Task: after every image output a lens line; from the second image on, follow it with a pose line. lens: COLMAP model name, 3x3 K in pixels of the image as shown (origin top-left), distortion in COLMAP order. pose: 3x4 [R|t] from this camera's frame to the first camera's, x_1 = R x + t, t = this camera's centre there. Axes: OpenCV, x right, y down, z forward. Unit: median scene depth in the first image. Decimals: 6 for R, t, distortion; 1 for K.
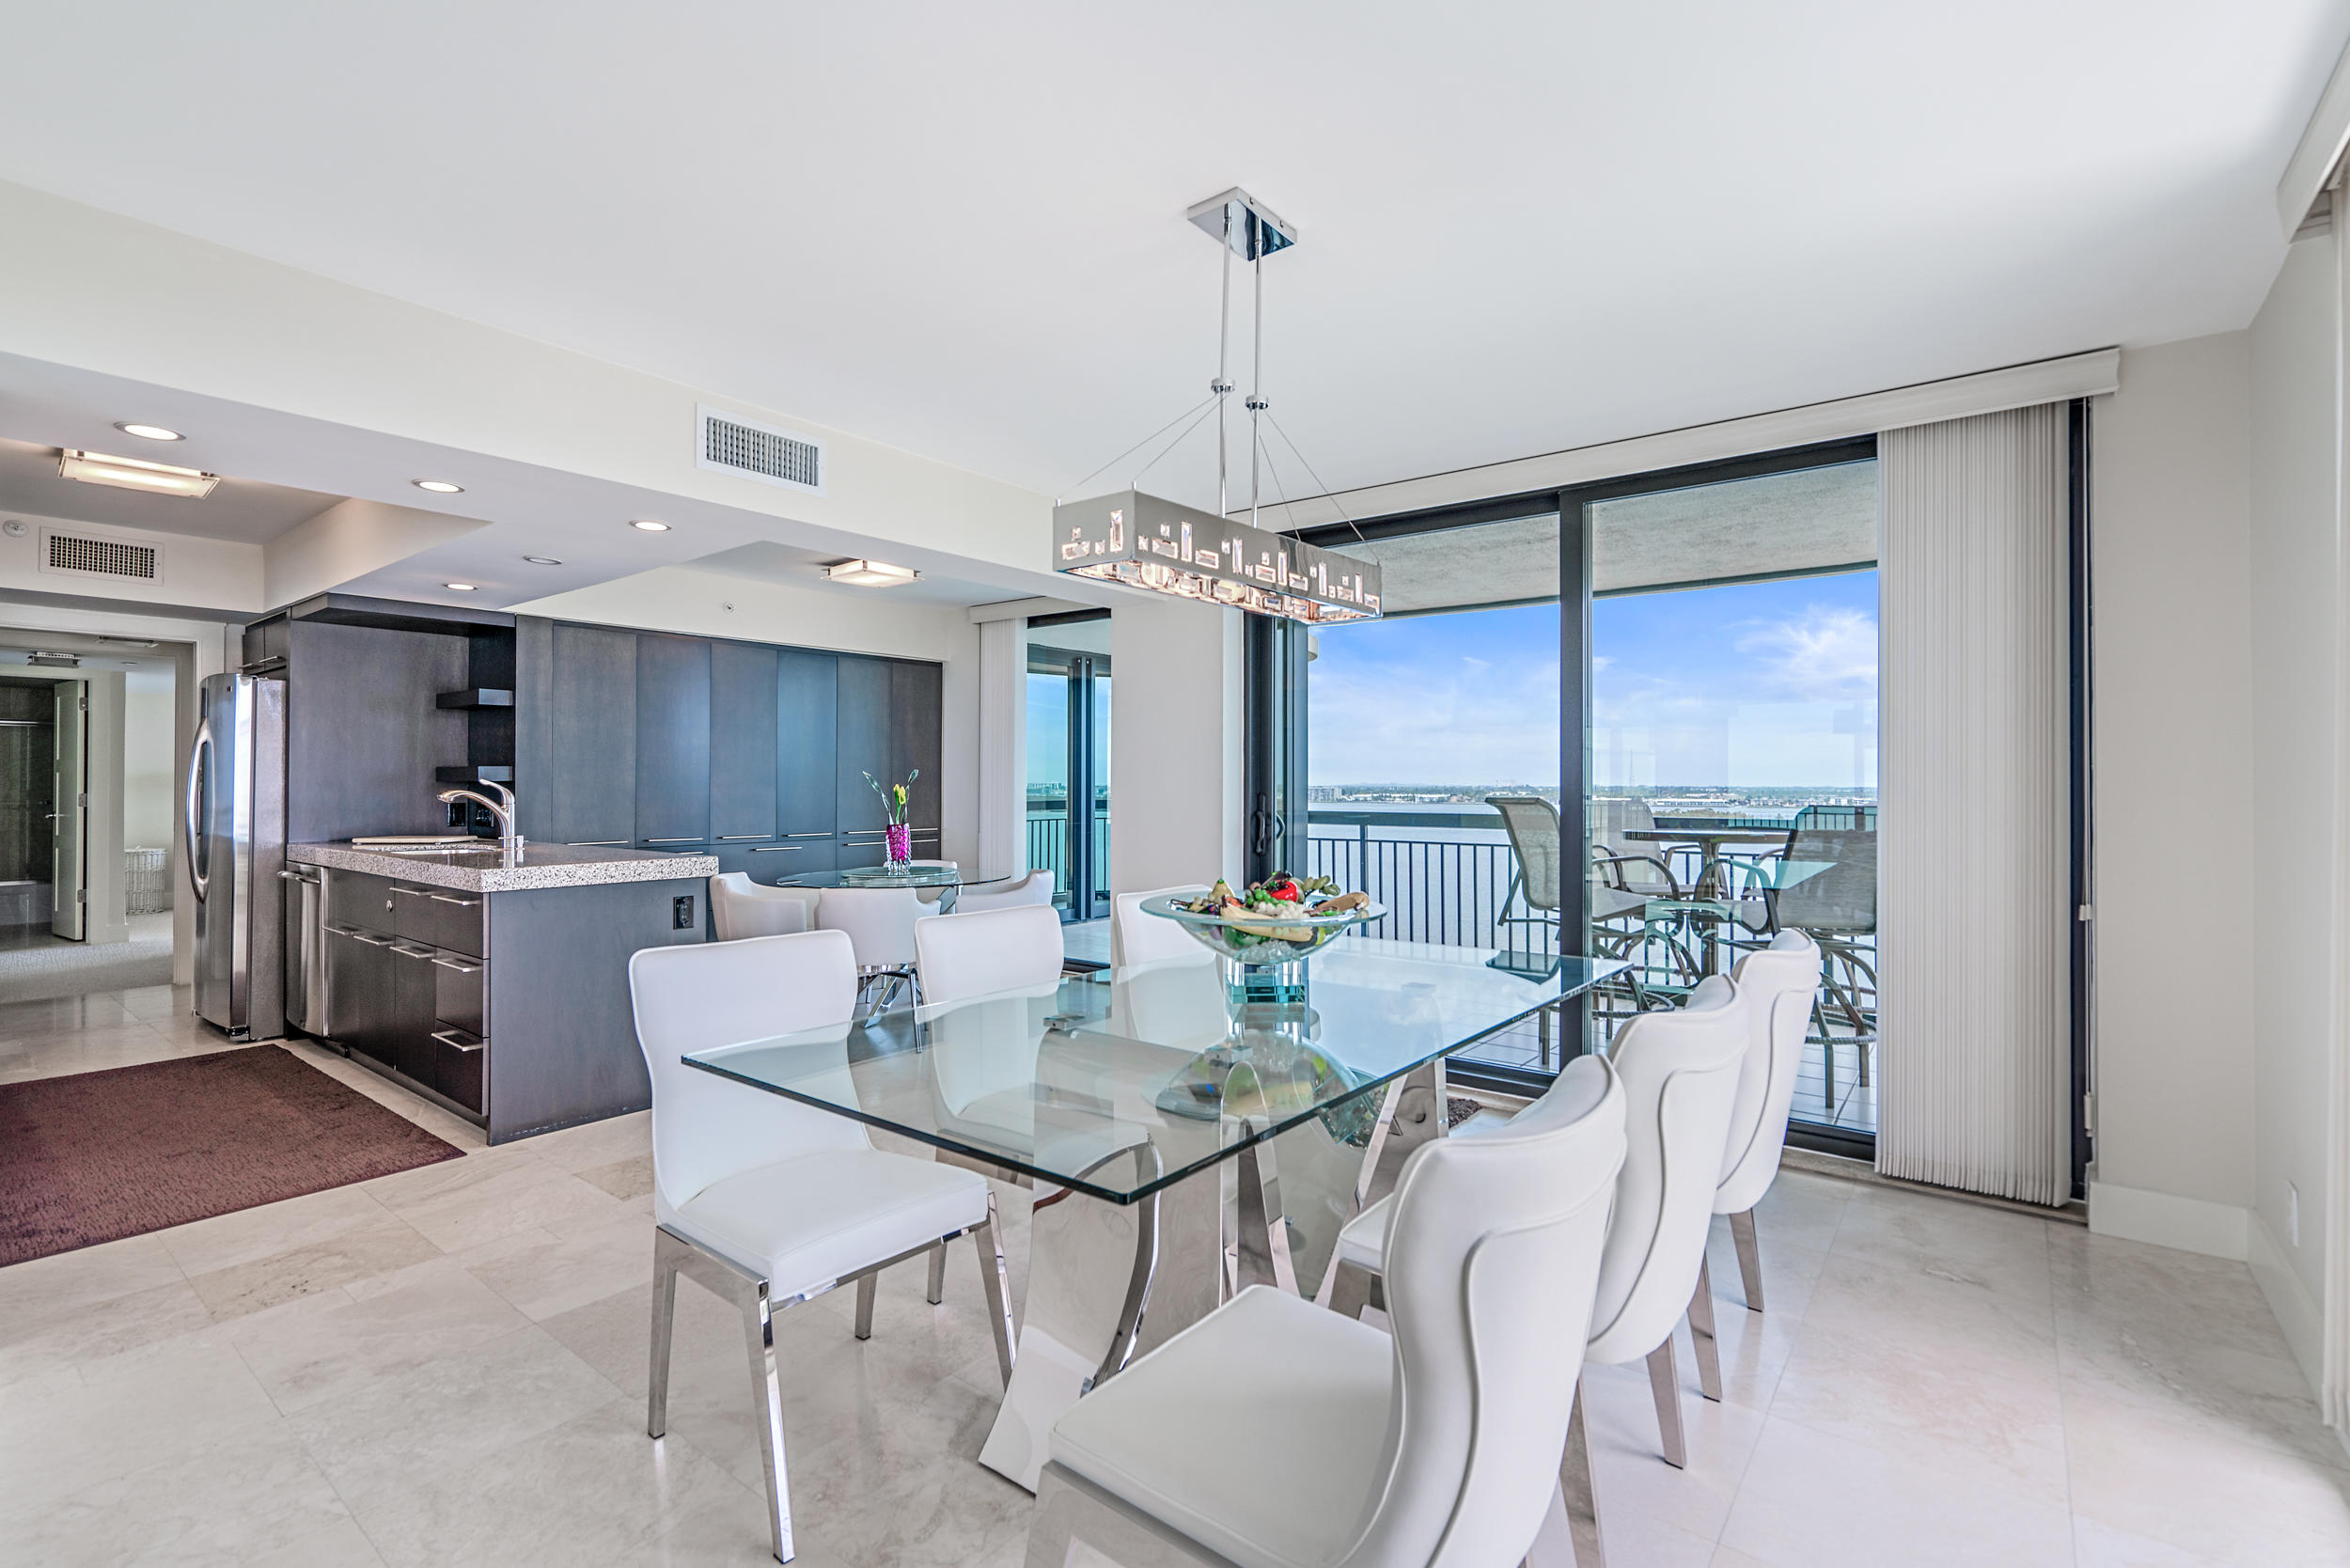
lens RADIAL K [[1069.1, 0, 1175.0], [0, 1069.1, 784.0], [0, 0, 1]] dist [0.000339, 0.000791]
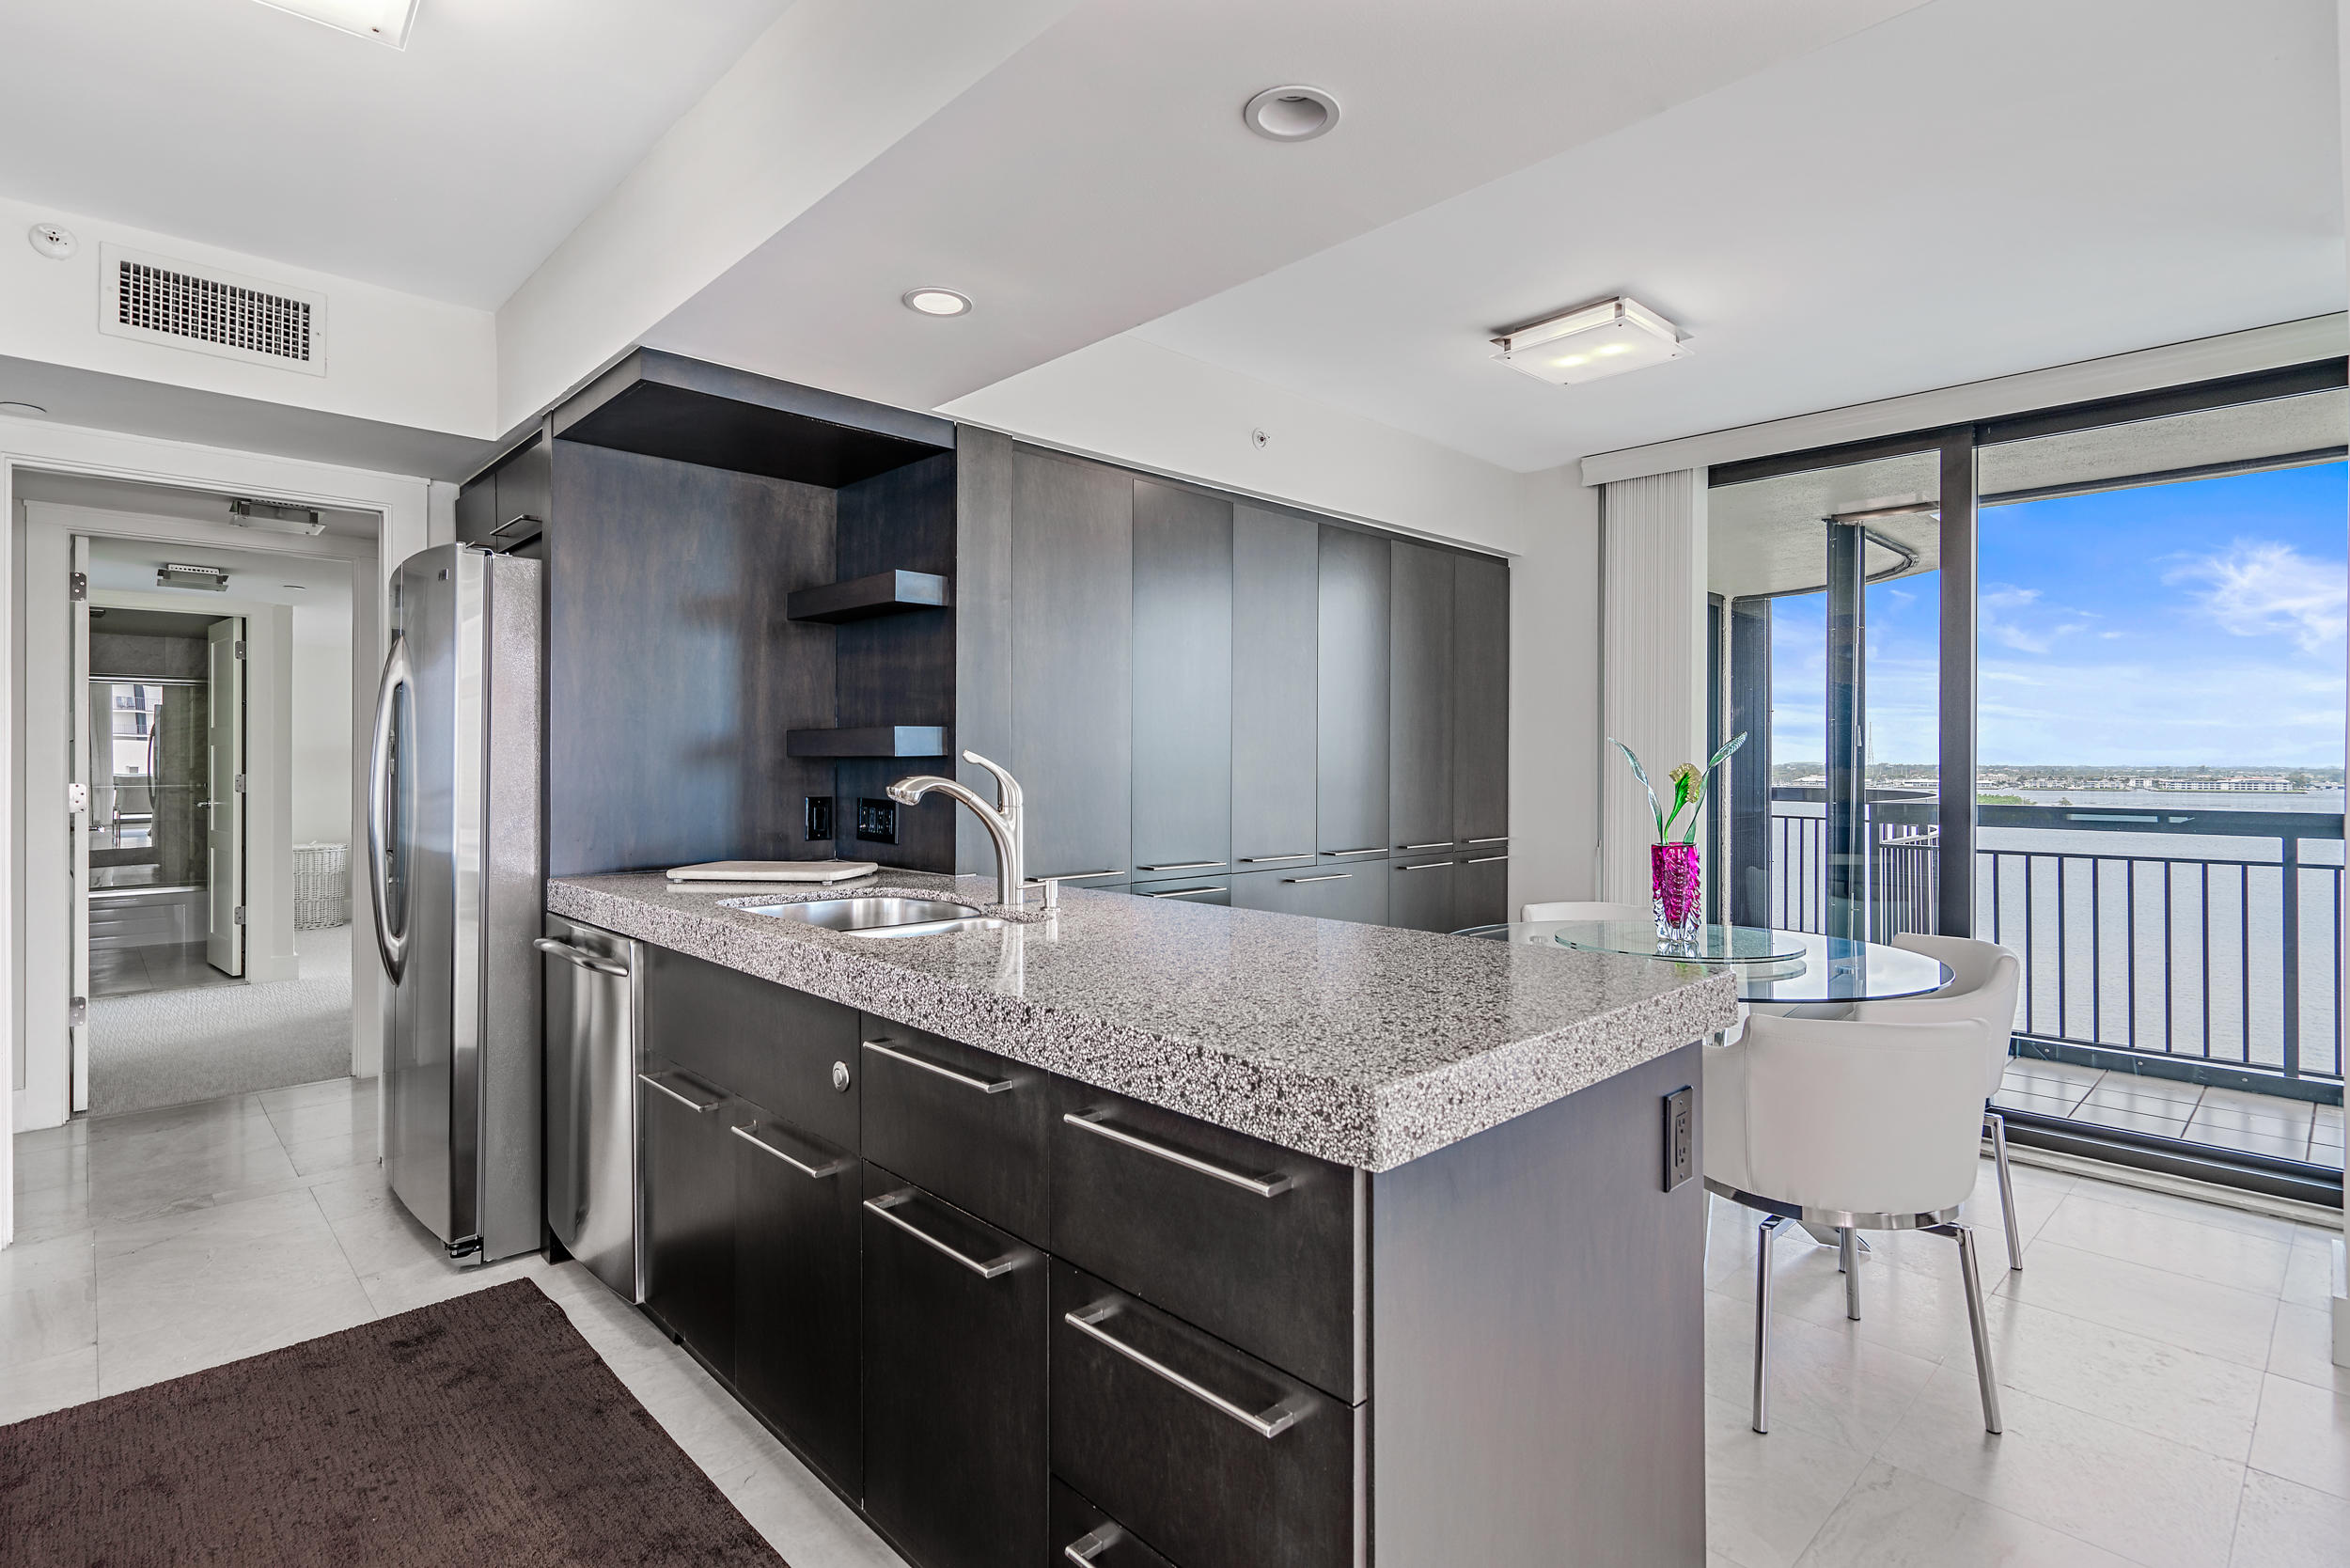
lens RADIAL K [[1132.4, 0, 1180.1], [0, 1132.4, 776.3], [0, 0, 1]] dist [-0.000090, 0.000244]
pose [[0.992263, 0.003093, -0.124118, -0.433226], [-0.001511, 0.999916, 0.012838, 0.000385], [0.124147, -0.012551, 0.992184, 0.469167]]
